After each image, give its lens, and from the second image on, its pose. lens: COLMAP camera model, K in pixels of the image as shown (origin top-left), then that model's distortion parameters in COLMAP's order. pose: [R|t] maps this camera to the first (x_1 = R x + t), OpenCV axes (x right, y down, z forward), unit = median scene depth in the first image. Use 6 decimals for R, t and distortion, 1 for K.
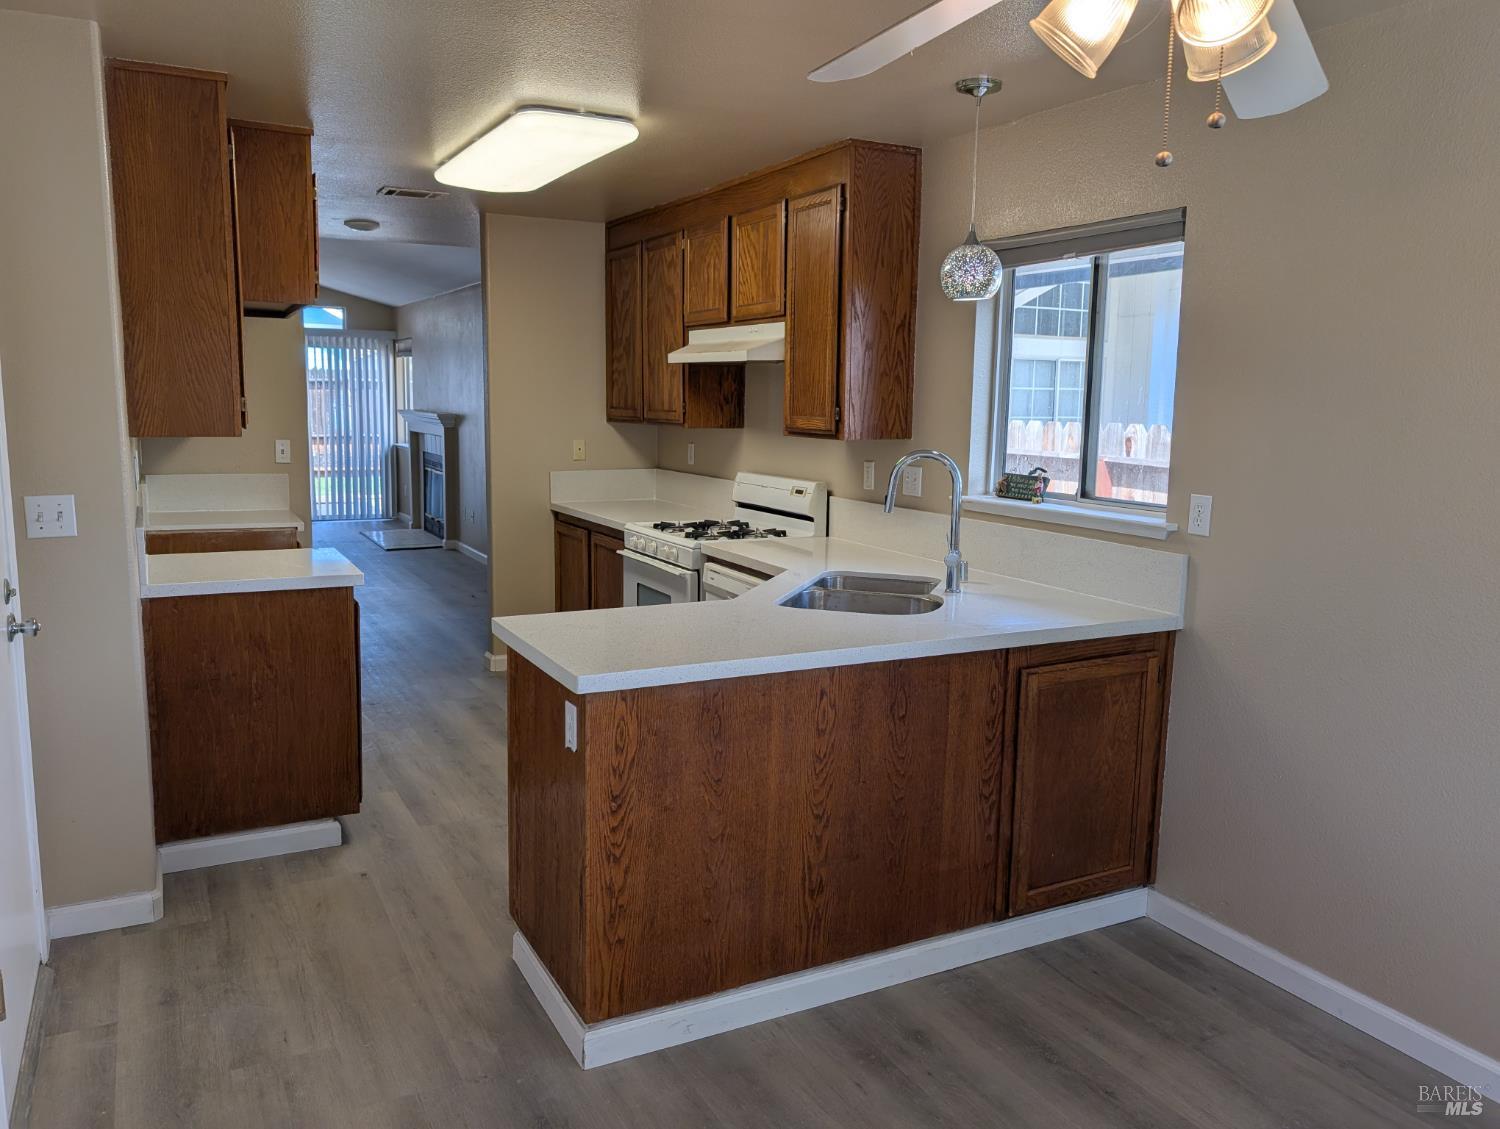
lens RADIAL K [[1144.5, 0, 759.2], [0, 1144.5, 569.8], [0, 0, 1]] dist [0.004881, 0.001601]
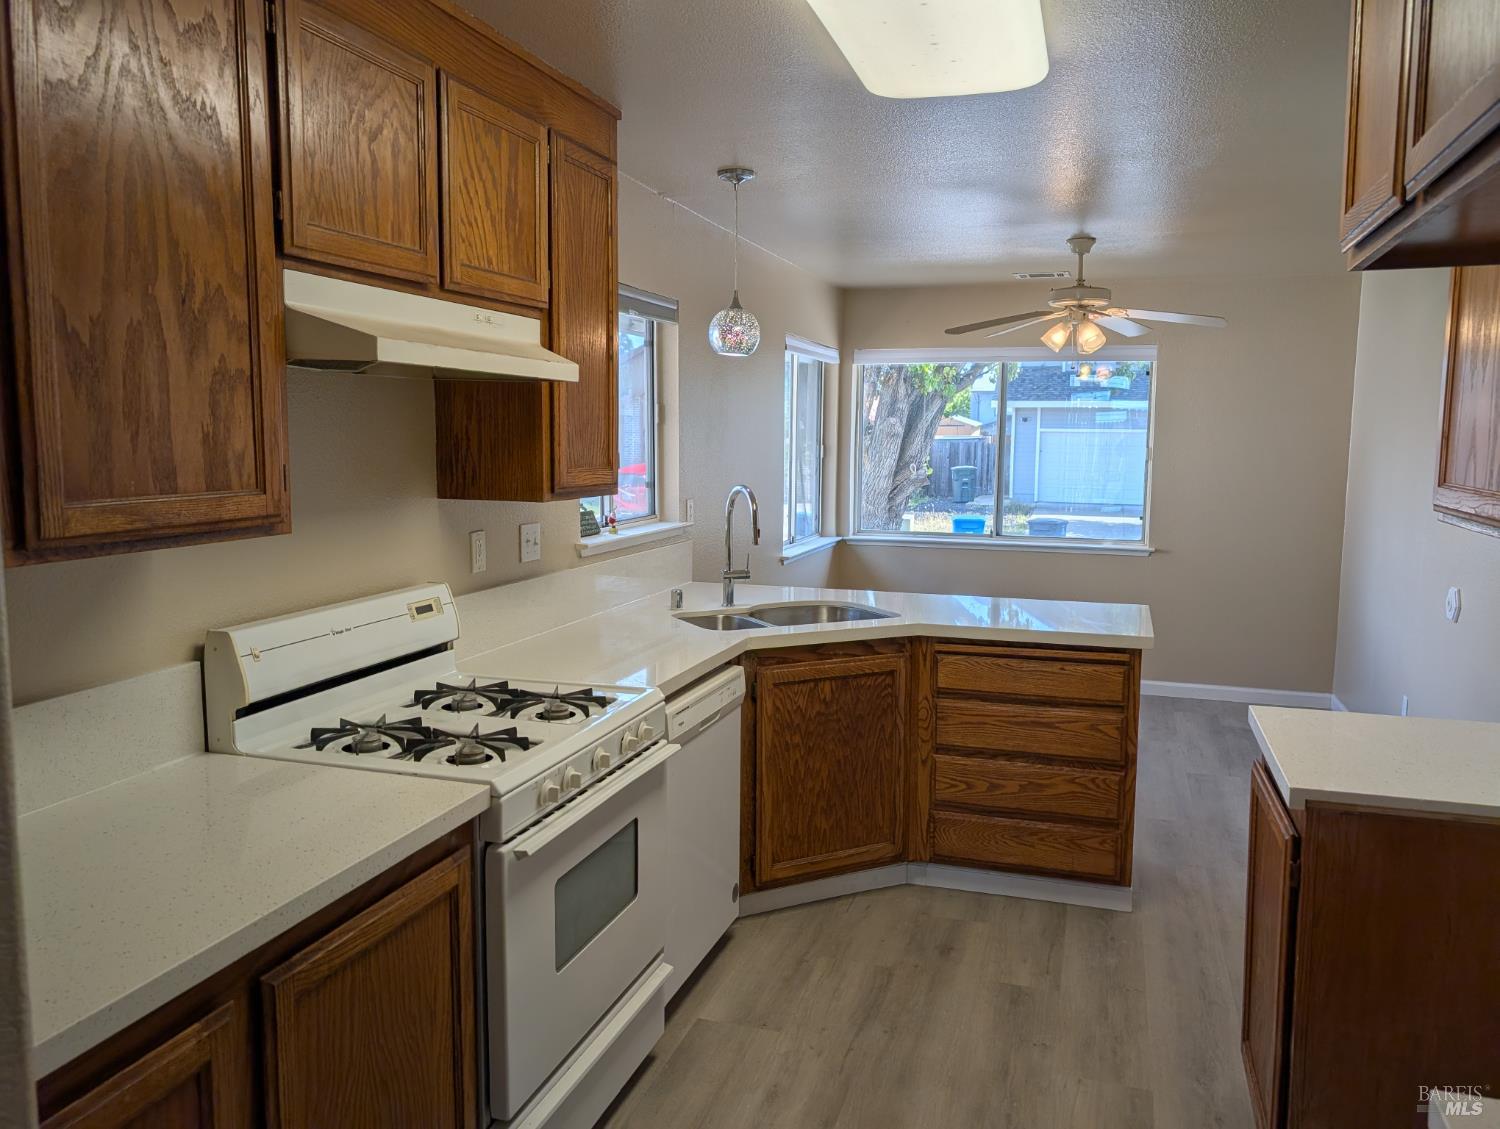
lens RADIAL K [[1131.0, 0, 744.8], [0, 1131.0, 556.0], [0, 0, 1]] dist [0.068460, -0.120763]
pose [[-0.692591, -0.098641, 0.714554, -0.496850], [0.092710, 0.970217, 0.223794, -0.215821], [-0.715348, 0.221244, -0.662819, 1.329845]]
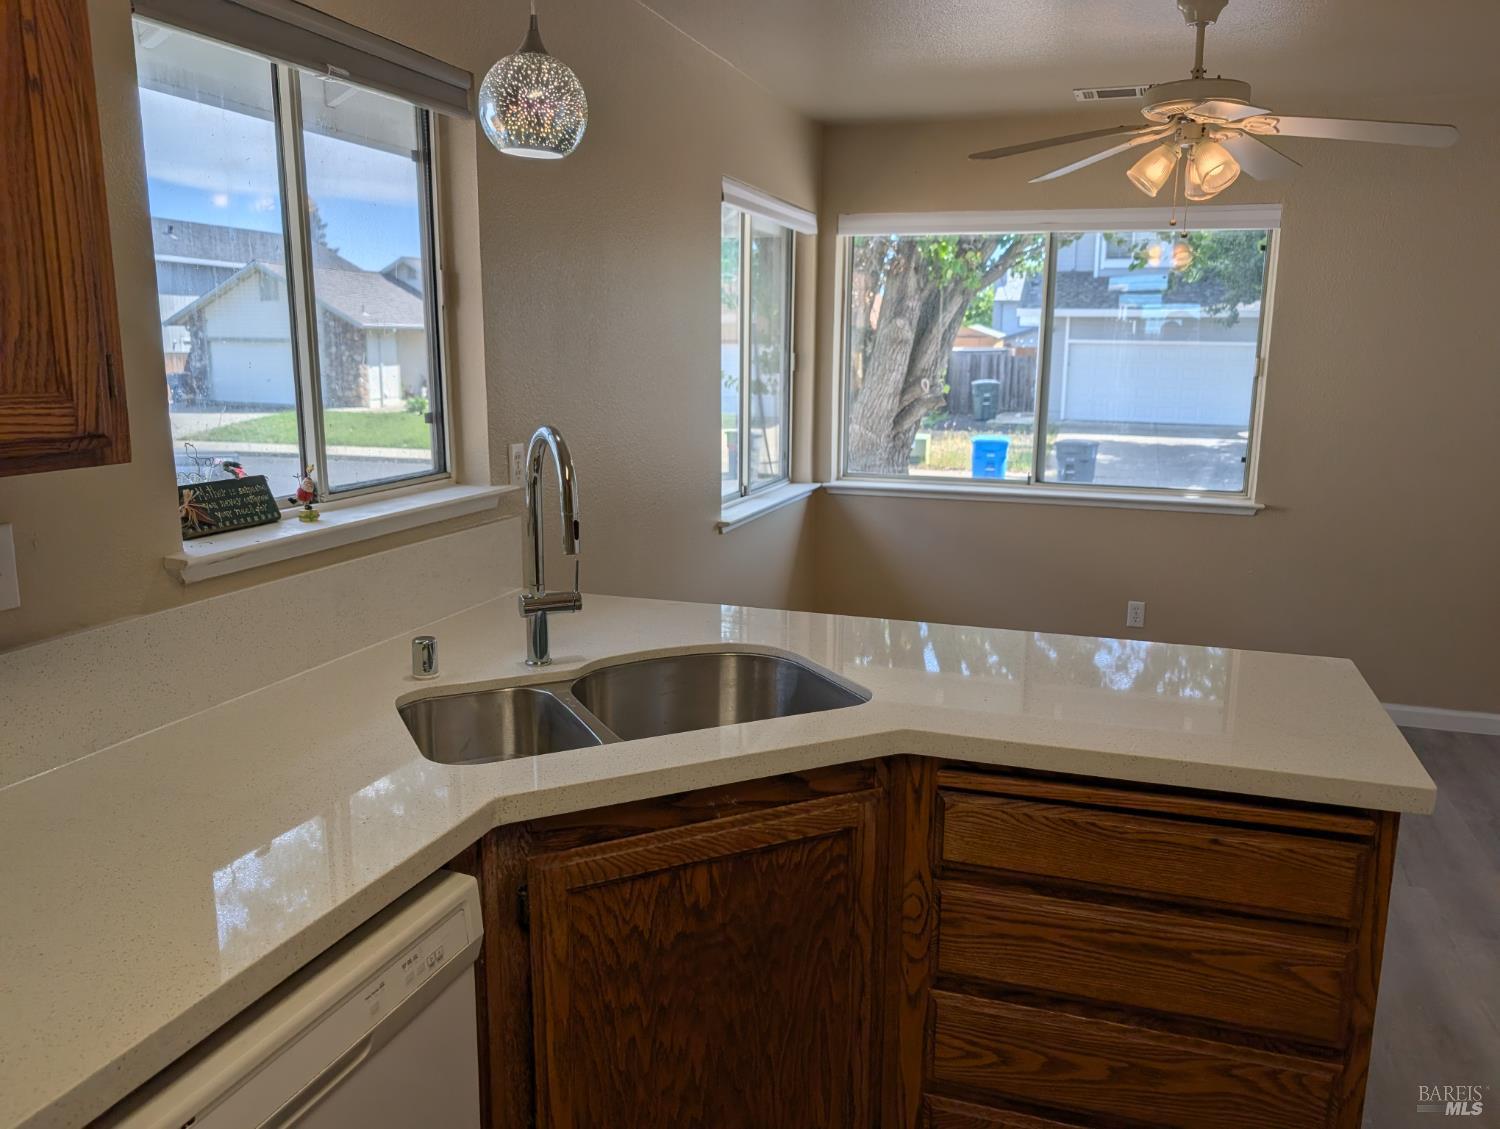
lens RADIAL K [[1144.5, 0, 759.2], [0, 1144.5, 569.8], [0, 0, 1]] dist [0.004881, 0.001601]
pose [[-0.691395, -0.162136, 0.704049, -0.242749], [0.089579, 0.947735, 0.306224, -0.150376], [-0.716903, 0.274789, -0.640735, 0.989208]]
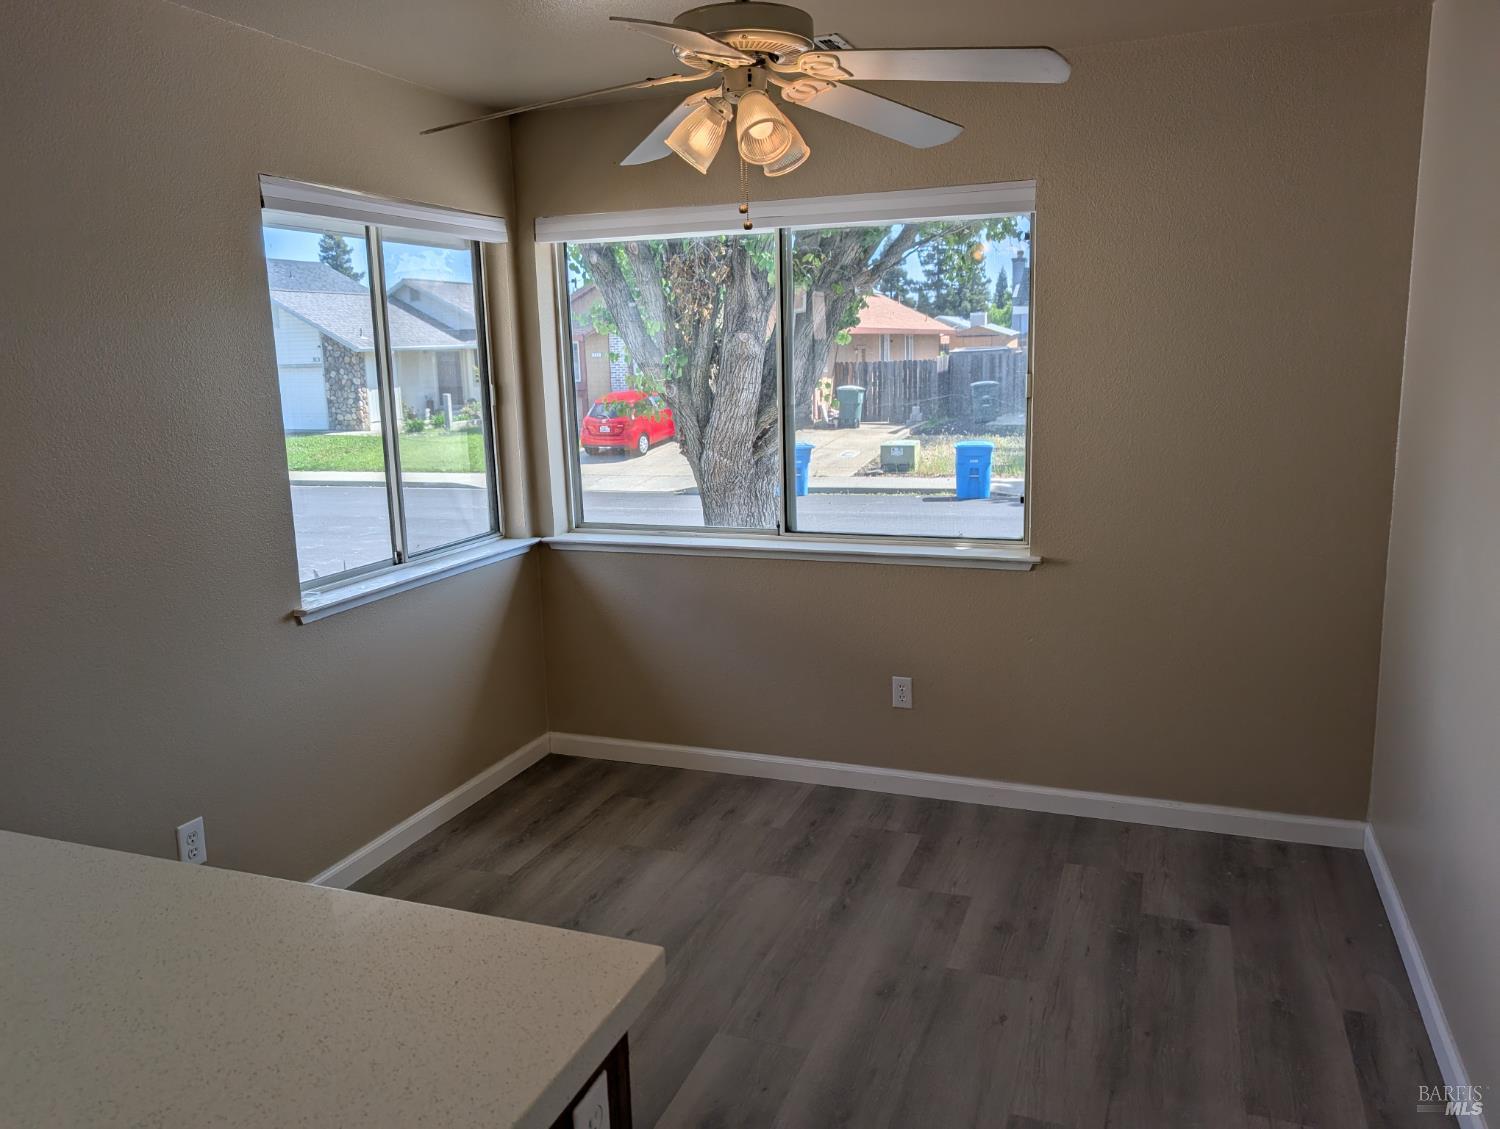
lens RADIAL K [[1131.0, 0, 744.8], [0, 1131.0, 556.0], [0, 0, 1]] dist [0.068460, -0.120763]
pose [[-0.658353, -0.131386, 0.741154, -0.283124], [0.131936, 0.949262, 0.285474, -0.112068], [-0.741056, 0.285728, -0.607615, 0.651799]]
